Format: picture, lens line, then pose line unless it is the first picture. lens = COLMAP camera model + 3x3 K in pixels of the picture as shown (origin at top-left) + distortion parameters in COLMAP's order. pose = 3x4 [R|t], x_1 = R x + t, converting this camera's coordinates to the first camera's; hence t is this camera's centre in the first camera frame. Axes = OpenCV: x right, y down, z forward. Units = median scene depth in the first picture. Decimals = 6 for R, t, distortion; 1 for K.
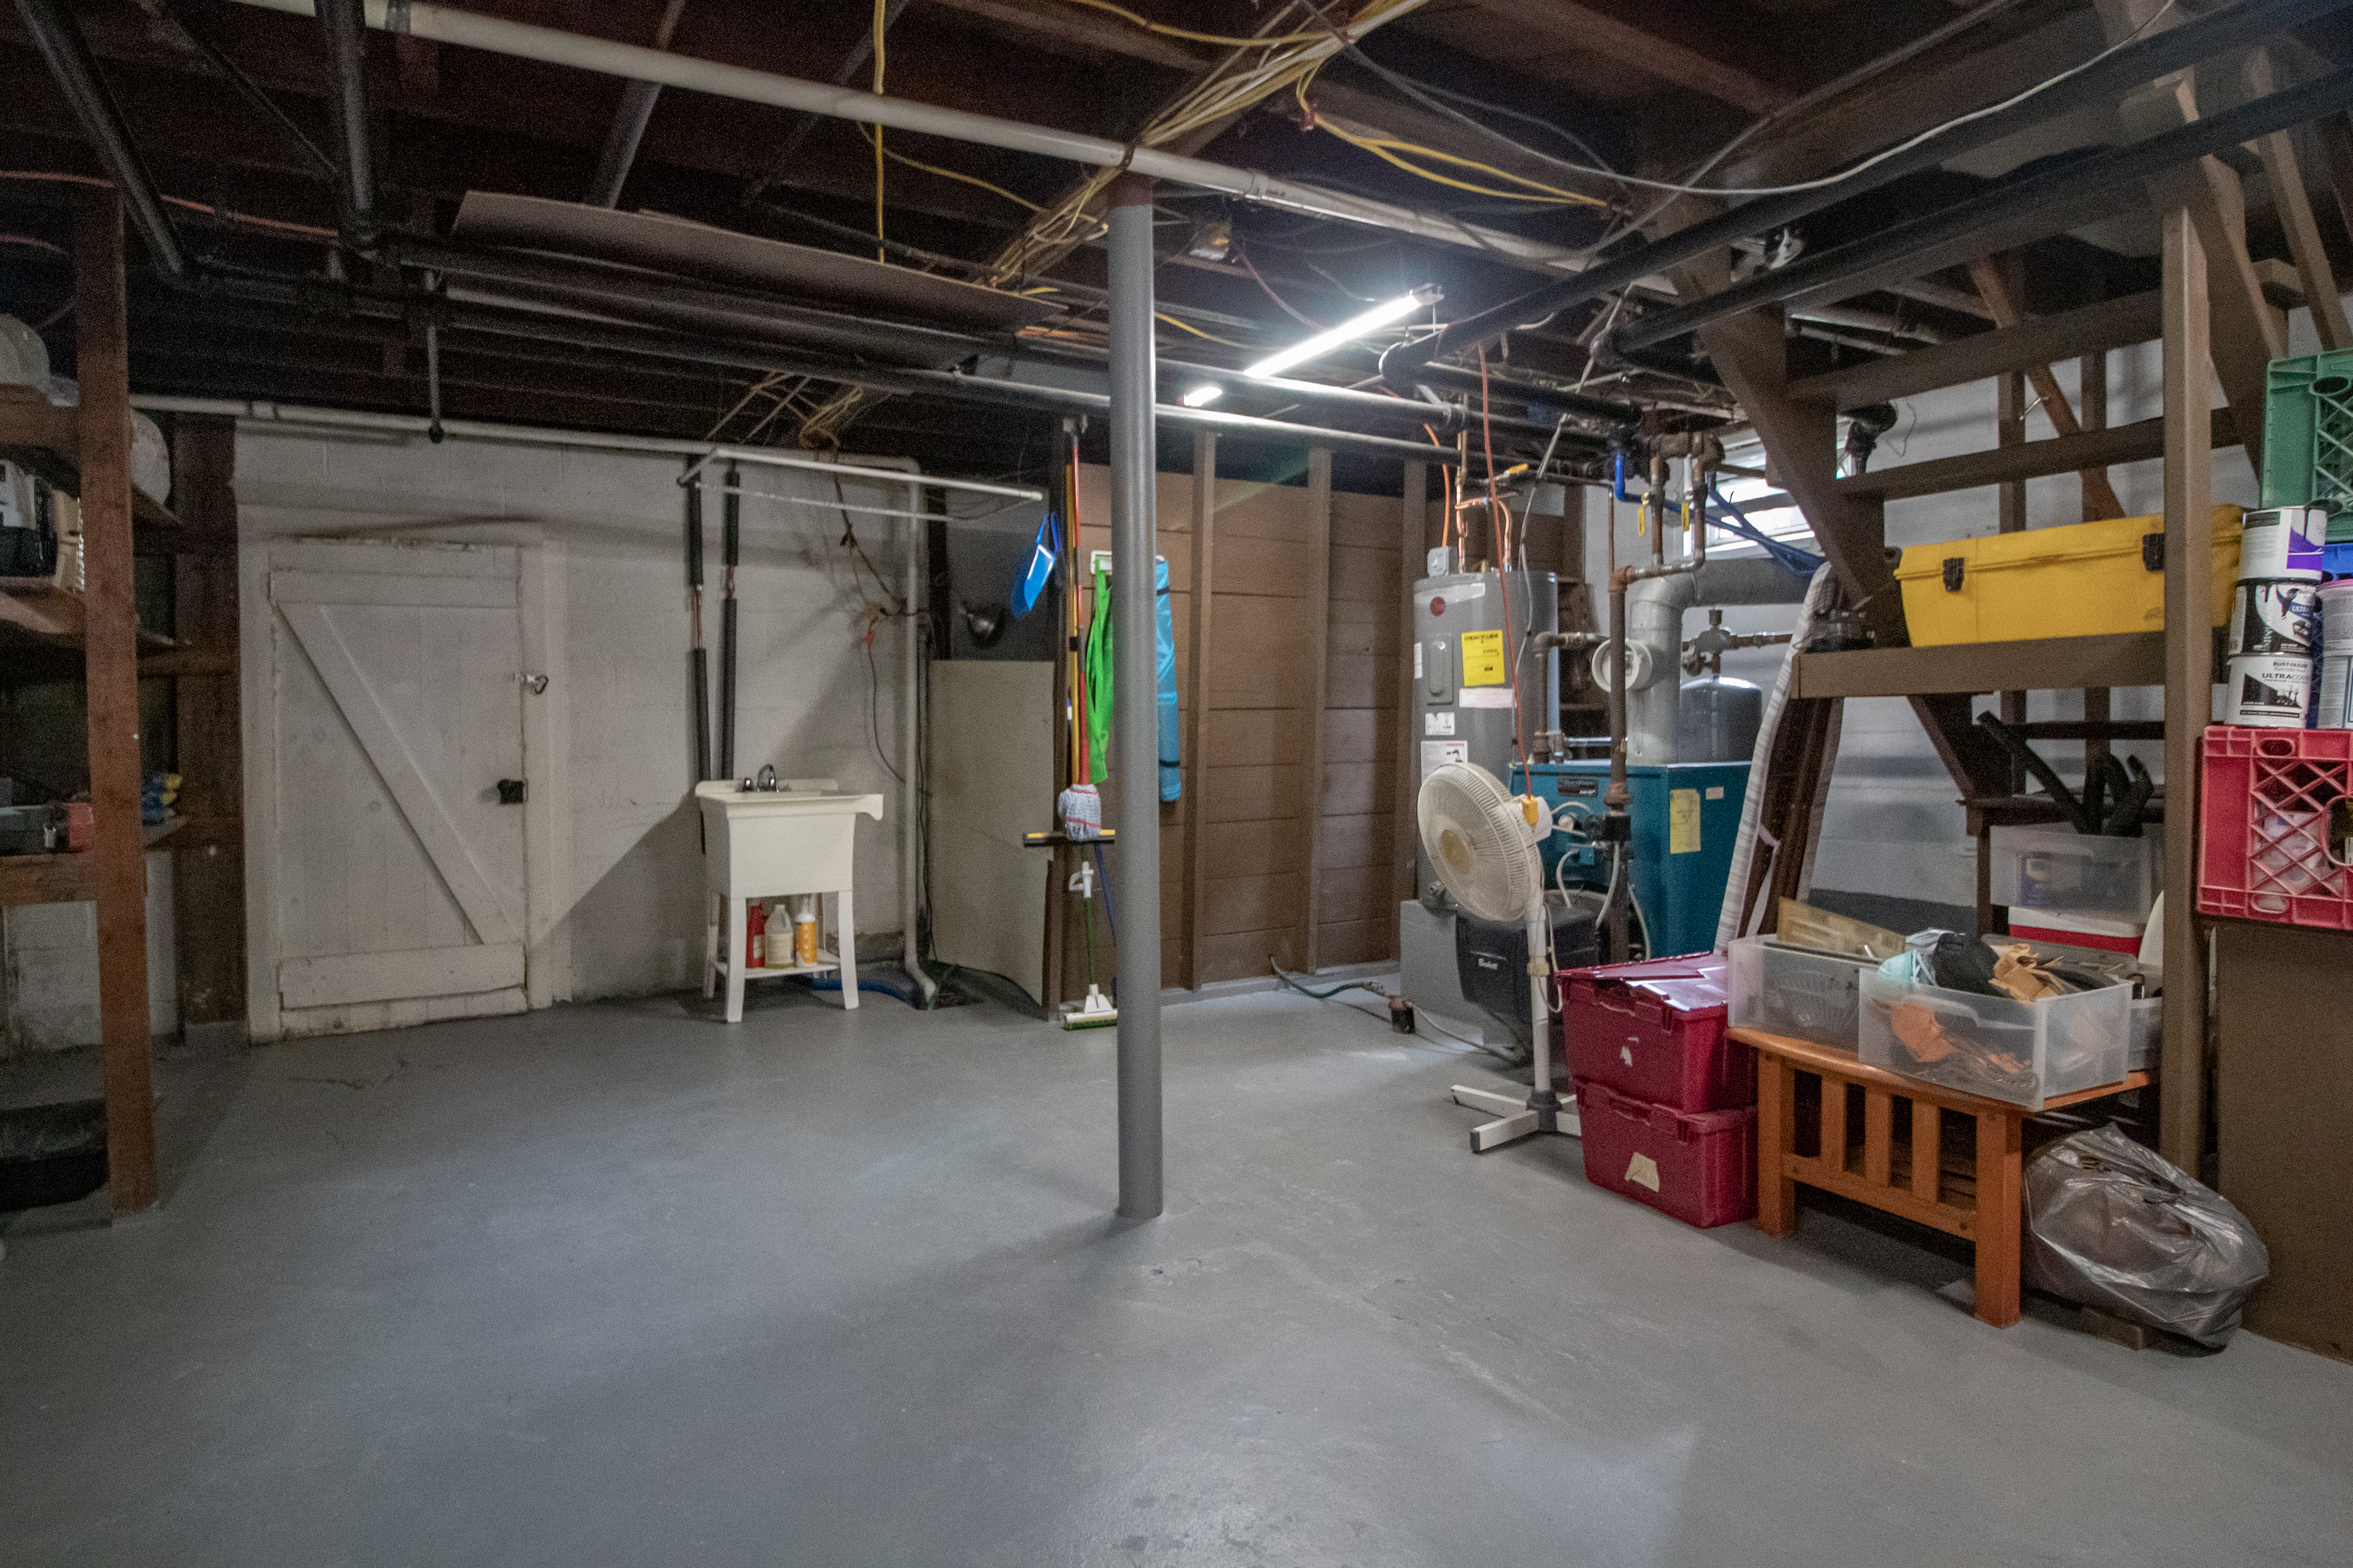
lens RADIAL K [[1227.7, 0, 1097.9], [0, 1227.7, 746.3], [0, 0, 1]] dist [0.003020, -0.014610]
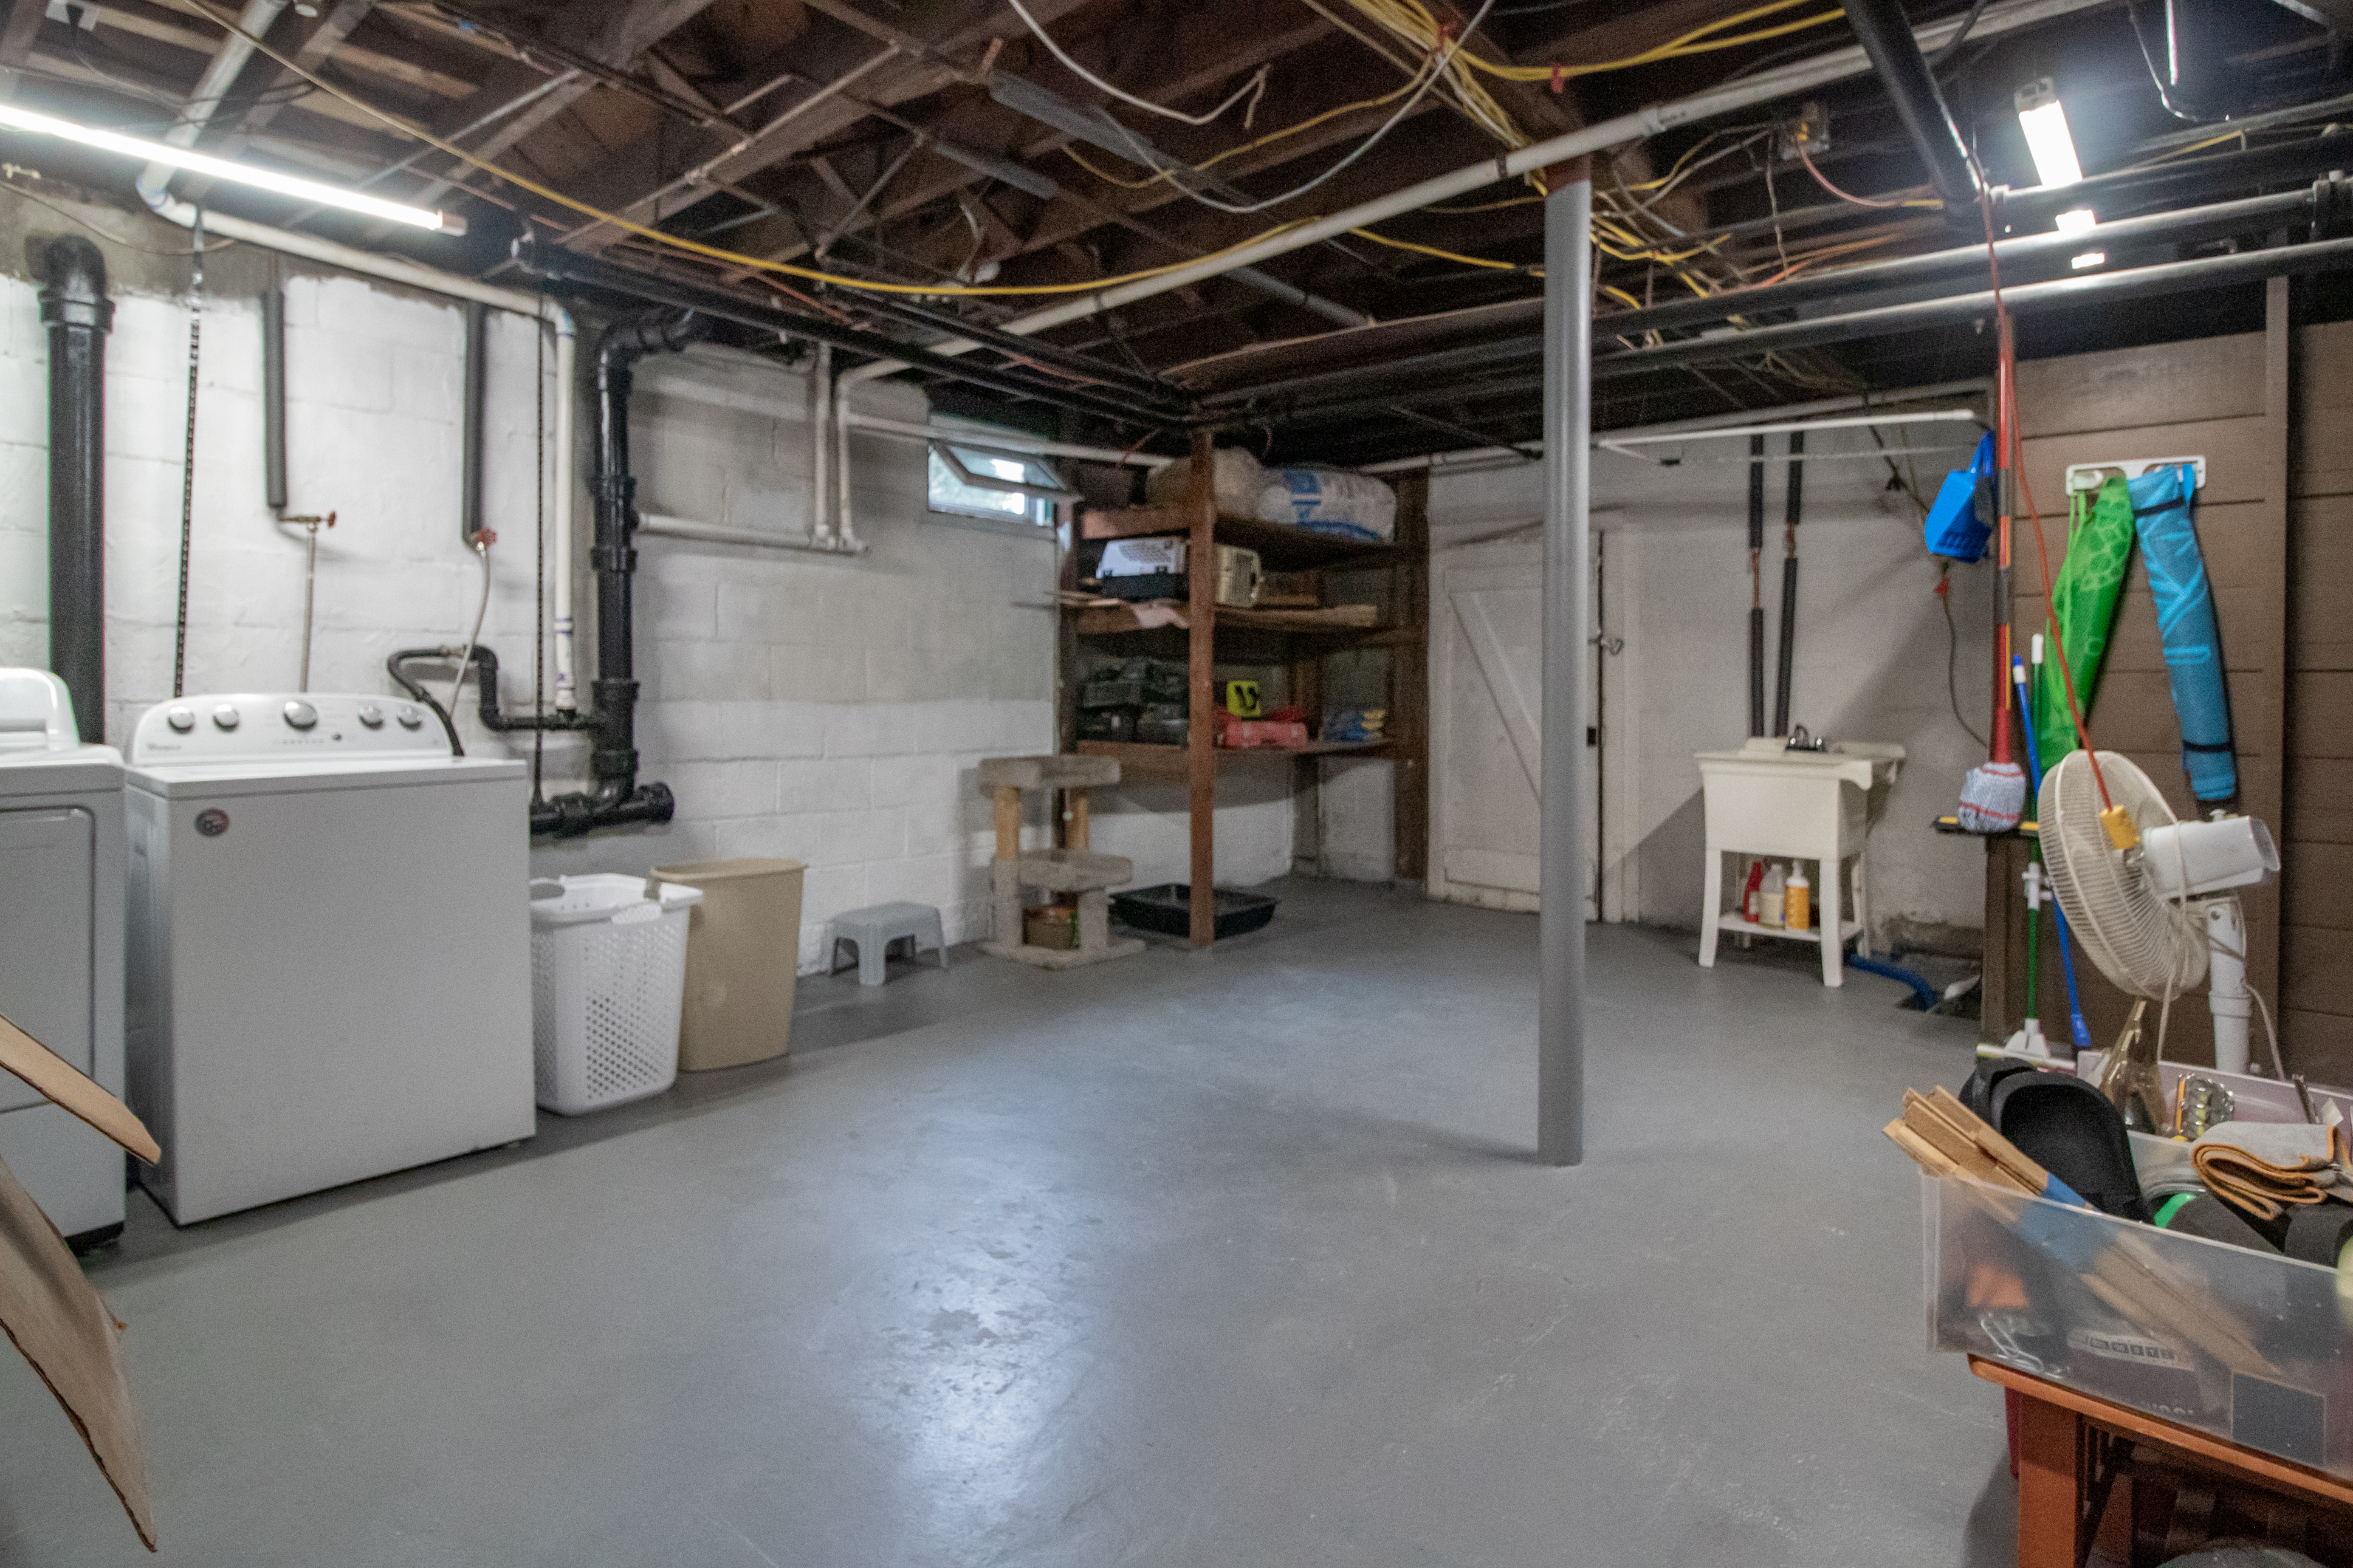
lens RADIAL K [[1213.2, 0, 1142.7], [0, 1213.2, 717.5], [0, 0, 1]] dist [0.003494, -0.010796]
pose [[0.330036, 0.040300, -0.943108, 0.510050], [-0.027837, 0.999069, 0.032950, -0.008745], [0.943558, 0.015378, 0.330850, 0.193204]]
